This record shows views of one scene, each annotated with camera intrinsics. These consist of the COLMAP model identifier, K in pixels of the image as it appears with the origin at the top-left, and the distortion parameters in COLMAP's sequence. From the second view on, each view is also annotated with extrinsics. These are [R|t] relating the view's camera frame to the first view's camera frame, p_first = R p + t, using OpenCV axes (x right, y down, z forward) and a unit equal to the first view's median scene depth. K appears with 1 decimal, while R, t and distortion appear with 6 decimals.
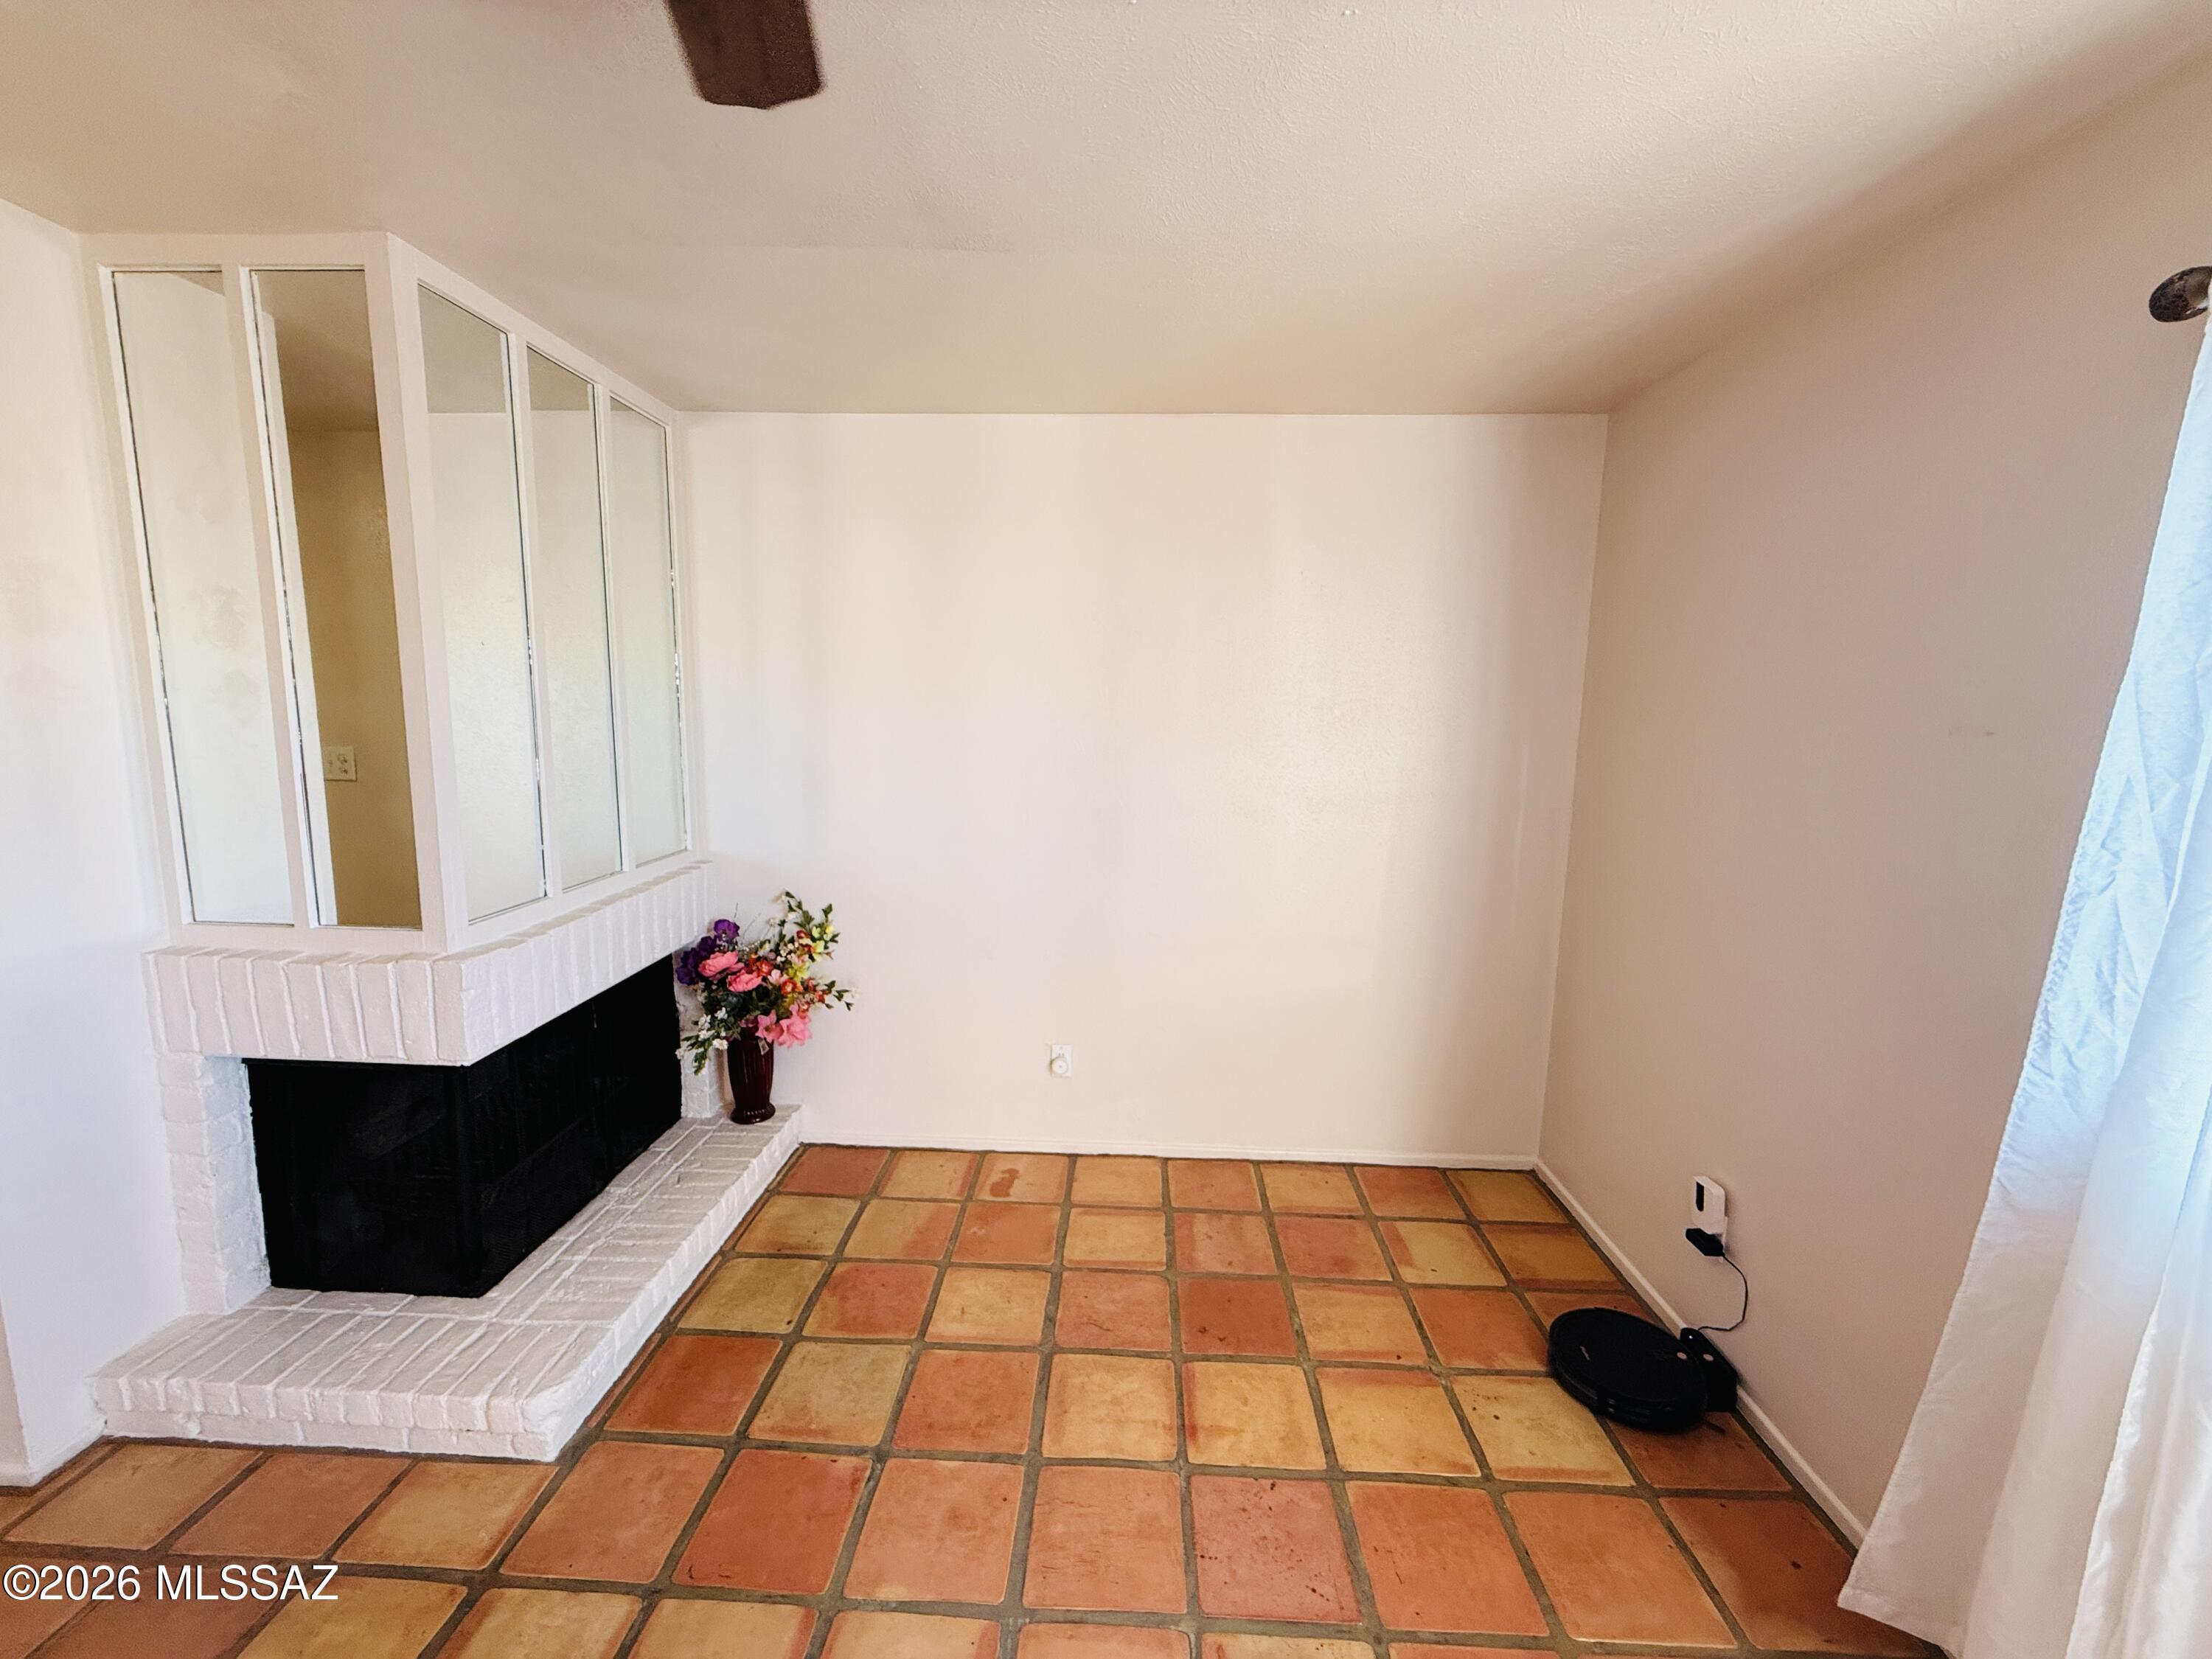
lens RADIAL K [[874.7, 0, 1097.1], [0, 874.7, 826.5], [0, 0, 1]] dist [-0.000047, -0.000406]
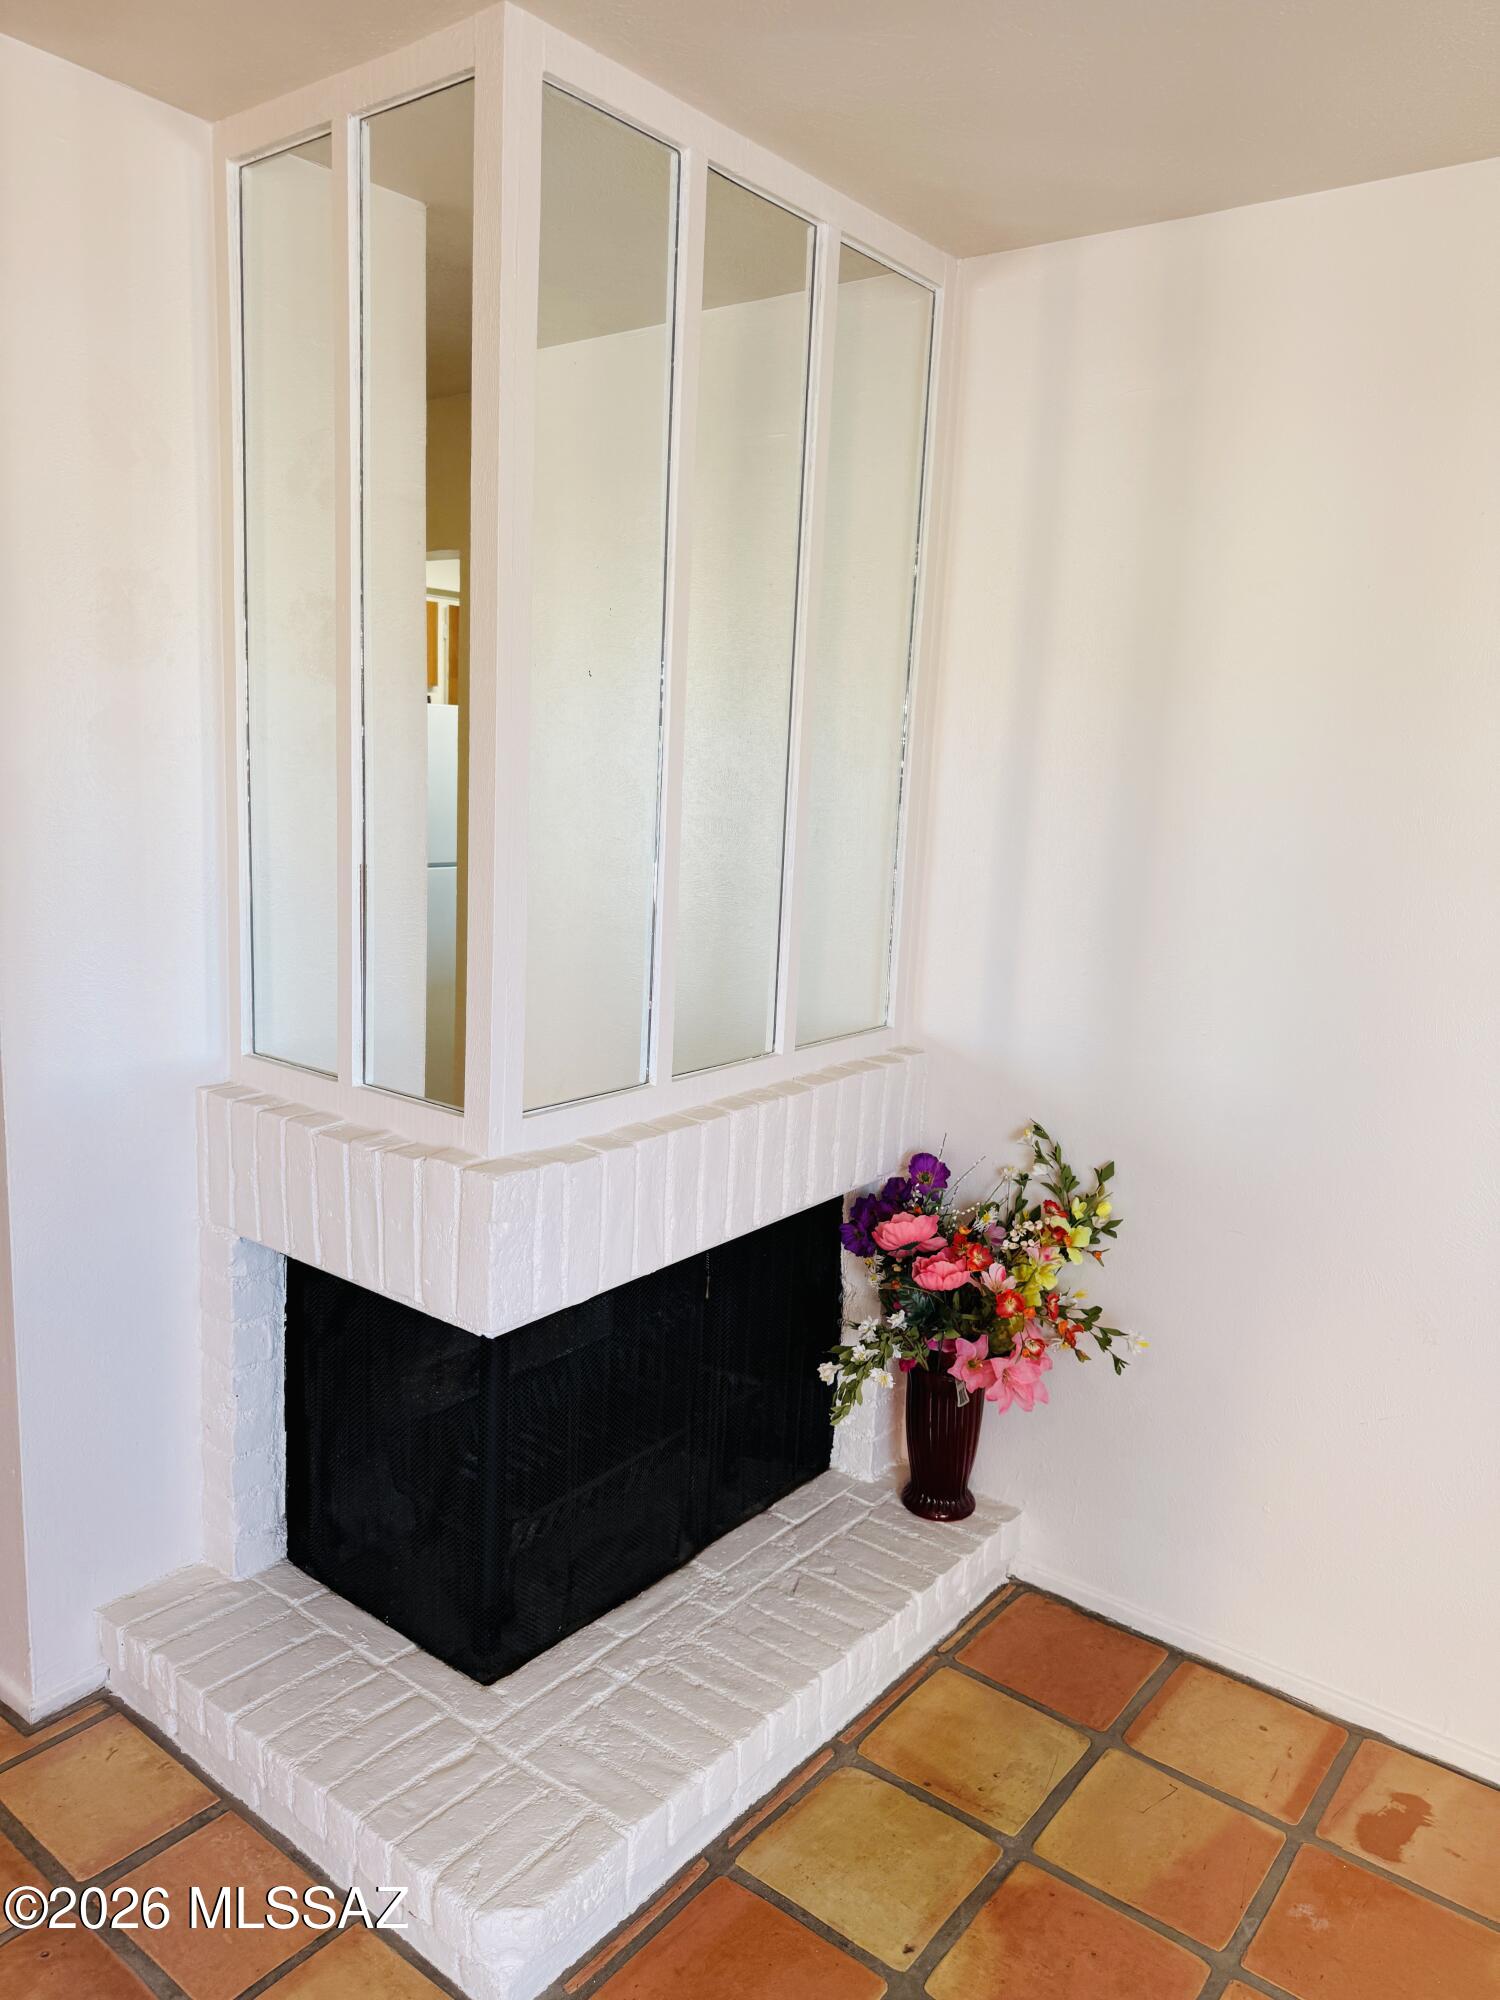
lens RADIAL K [[1398.8, 0, 750.1], [0, 1398.8, 1007.9], [0, 0, 1]] dist [0.063051, -0.085558]
pose [[0.811963, 0.120874, -0.571057, -0.007655], [-0.108290, 0.992534, 0.056114, -0.033295], [0.573576, 0.016277, 0.818991, 0.203664]]
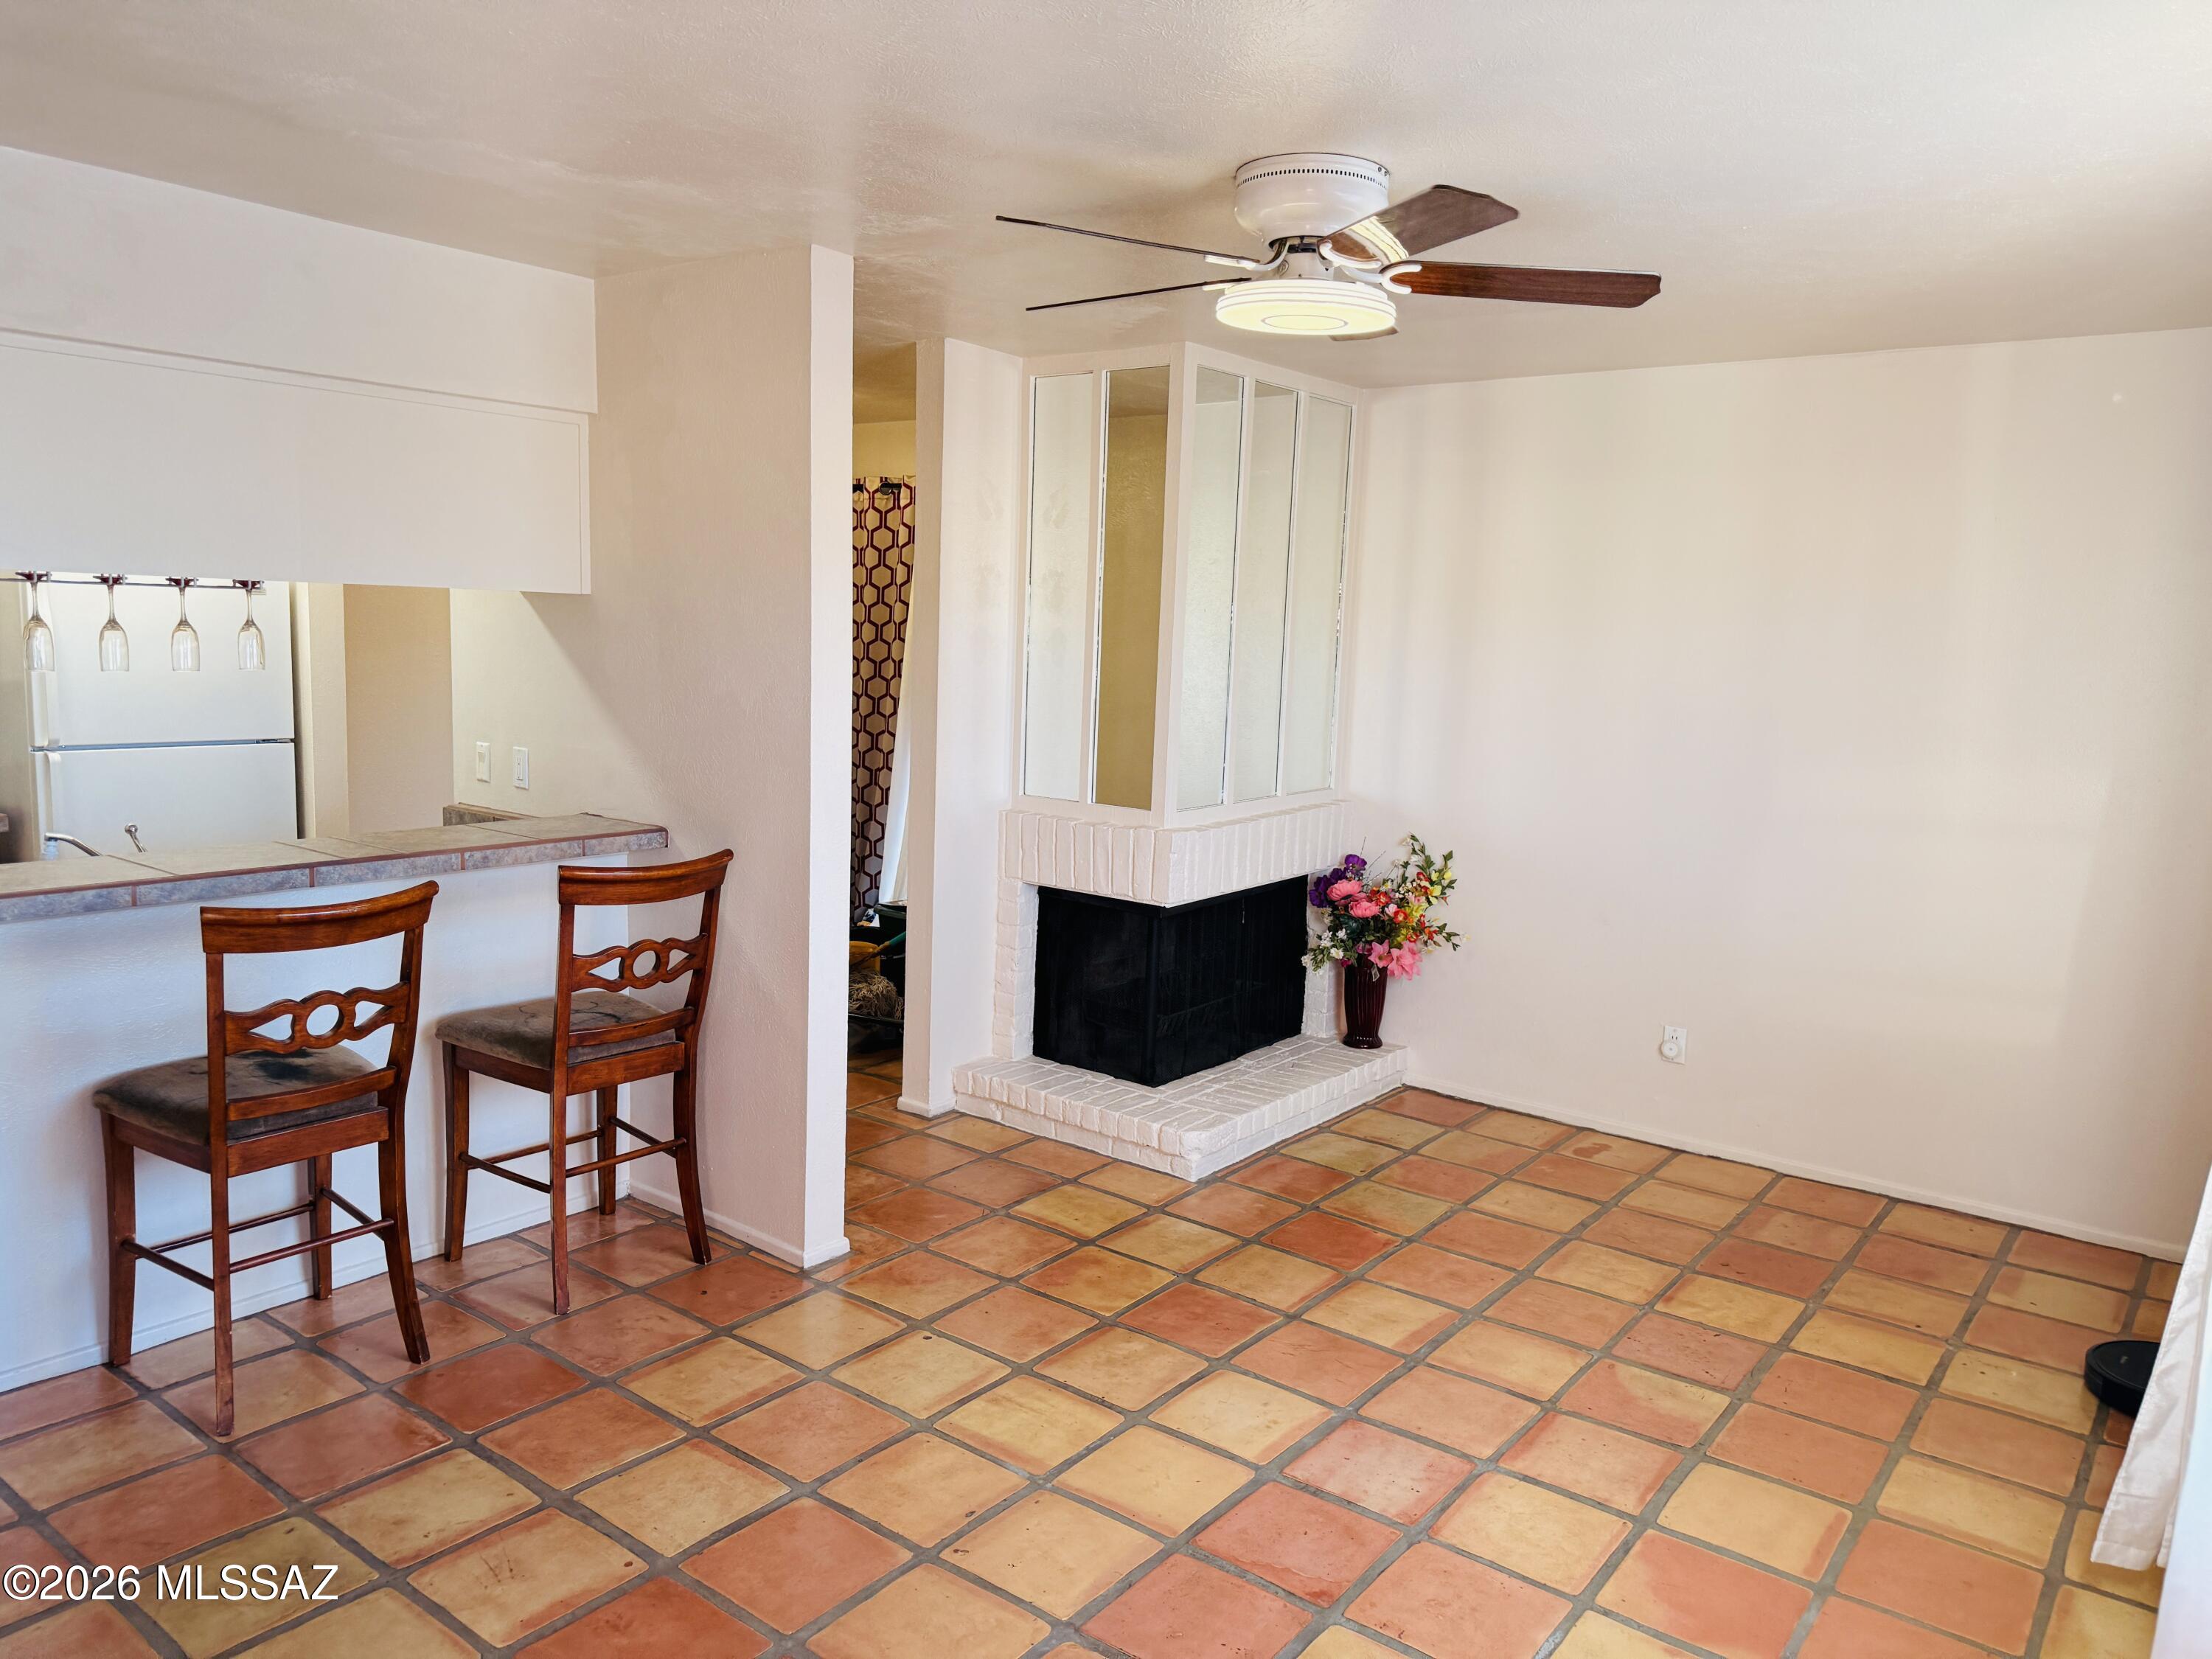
lens RADIAL K [[1558.7, 0, 1085.9], [0, 1558.7, 829.8], [0, 0, 1]] dist [0.005642, -0.004205]
pose [[0.811004, 0.084770, -0.578867, 0.476958], [-0.096474, 0.995279, 0.010588, 0.101518], [0.577032, 0.047258, 0.815353, -0.871869]]
